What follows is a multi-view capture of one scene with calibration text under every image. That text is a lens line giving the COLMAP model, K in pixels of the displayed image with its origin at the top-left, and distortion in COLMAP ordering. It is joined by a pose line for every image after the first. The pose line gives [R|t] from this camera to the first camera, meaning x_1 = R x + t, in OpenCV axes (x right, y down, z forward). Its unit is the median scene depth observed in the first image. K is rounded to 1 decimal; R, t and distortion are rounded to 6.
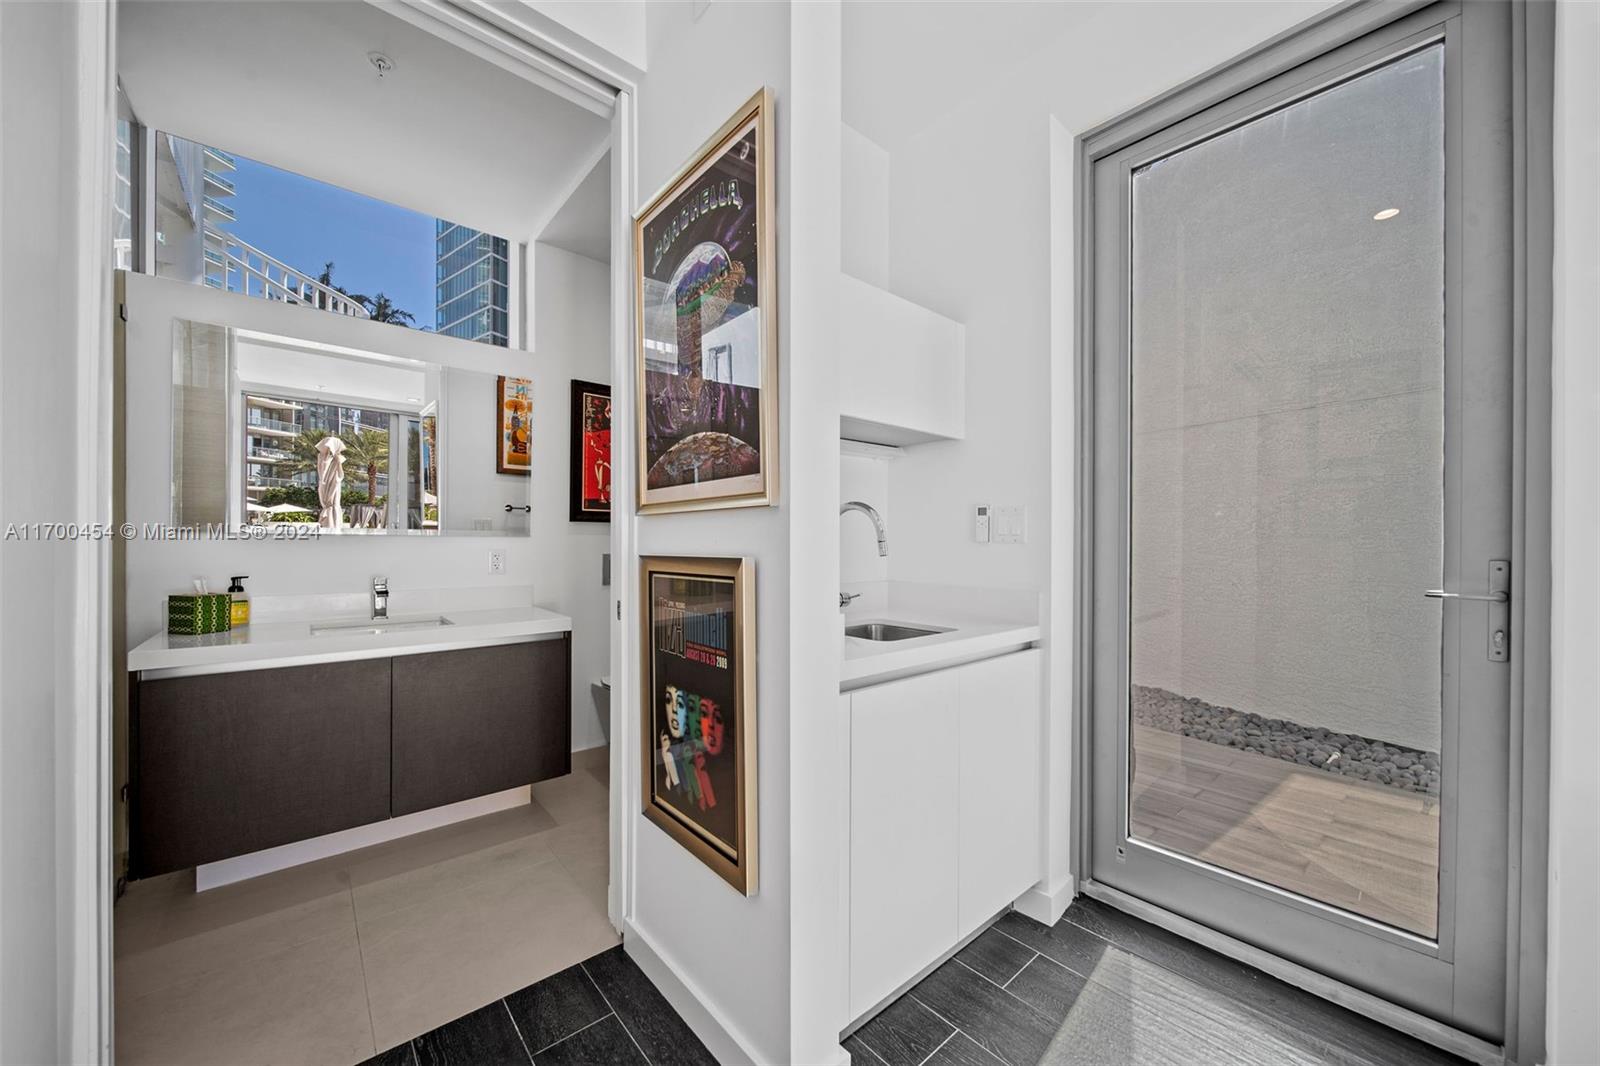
lens RADIAL K [[591.4, 0, 799.4], [0, 591.4, 539.7], [0, 0, 1]] dist [-0.000950, -0.001727]
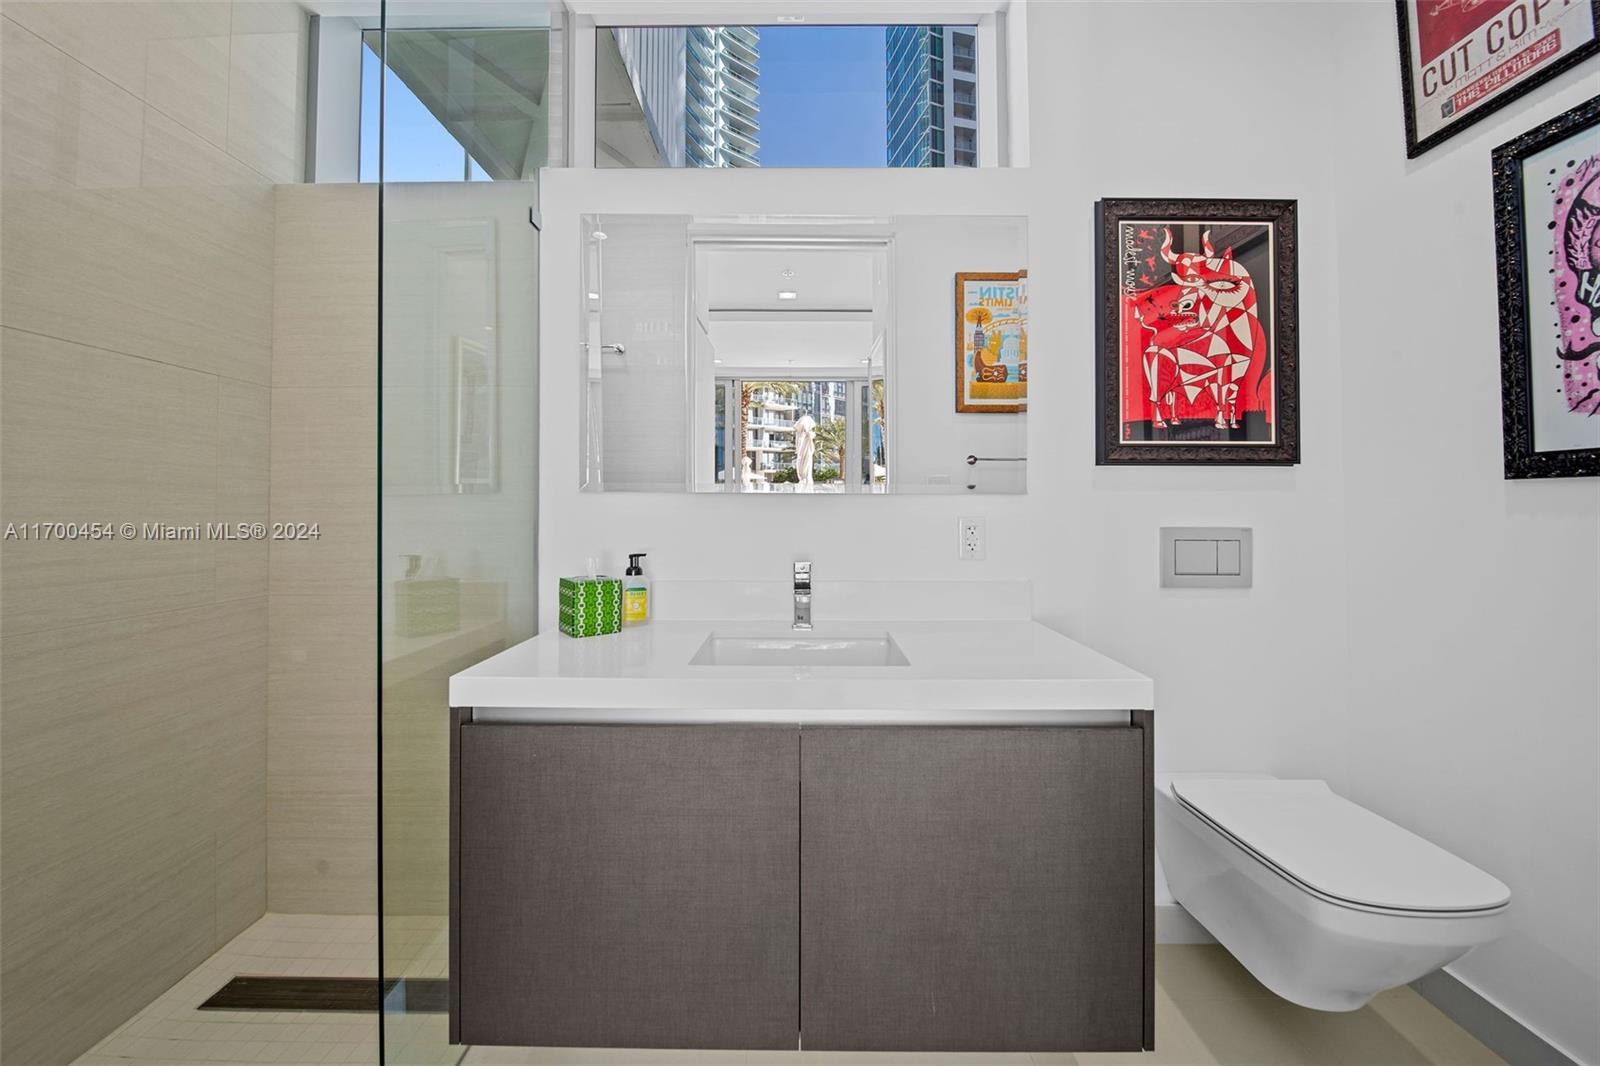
lens RADIAL K [[591.4, 0, 792.2], [0, 591.4, 495.4], [0, 0, 1]] dist [-0.000950, -0.001727]
pose [[0.755458, -0.020181, -0.654886, -0.190660], [0.004316, 0.999657, -0.025826, 0.006684], [0.655183, 0.016684, 0.755286, 0.322400]]
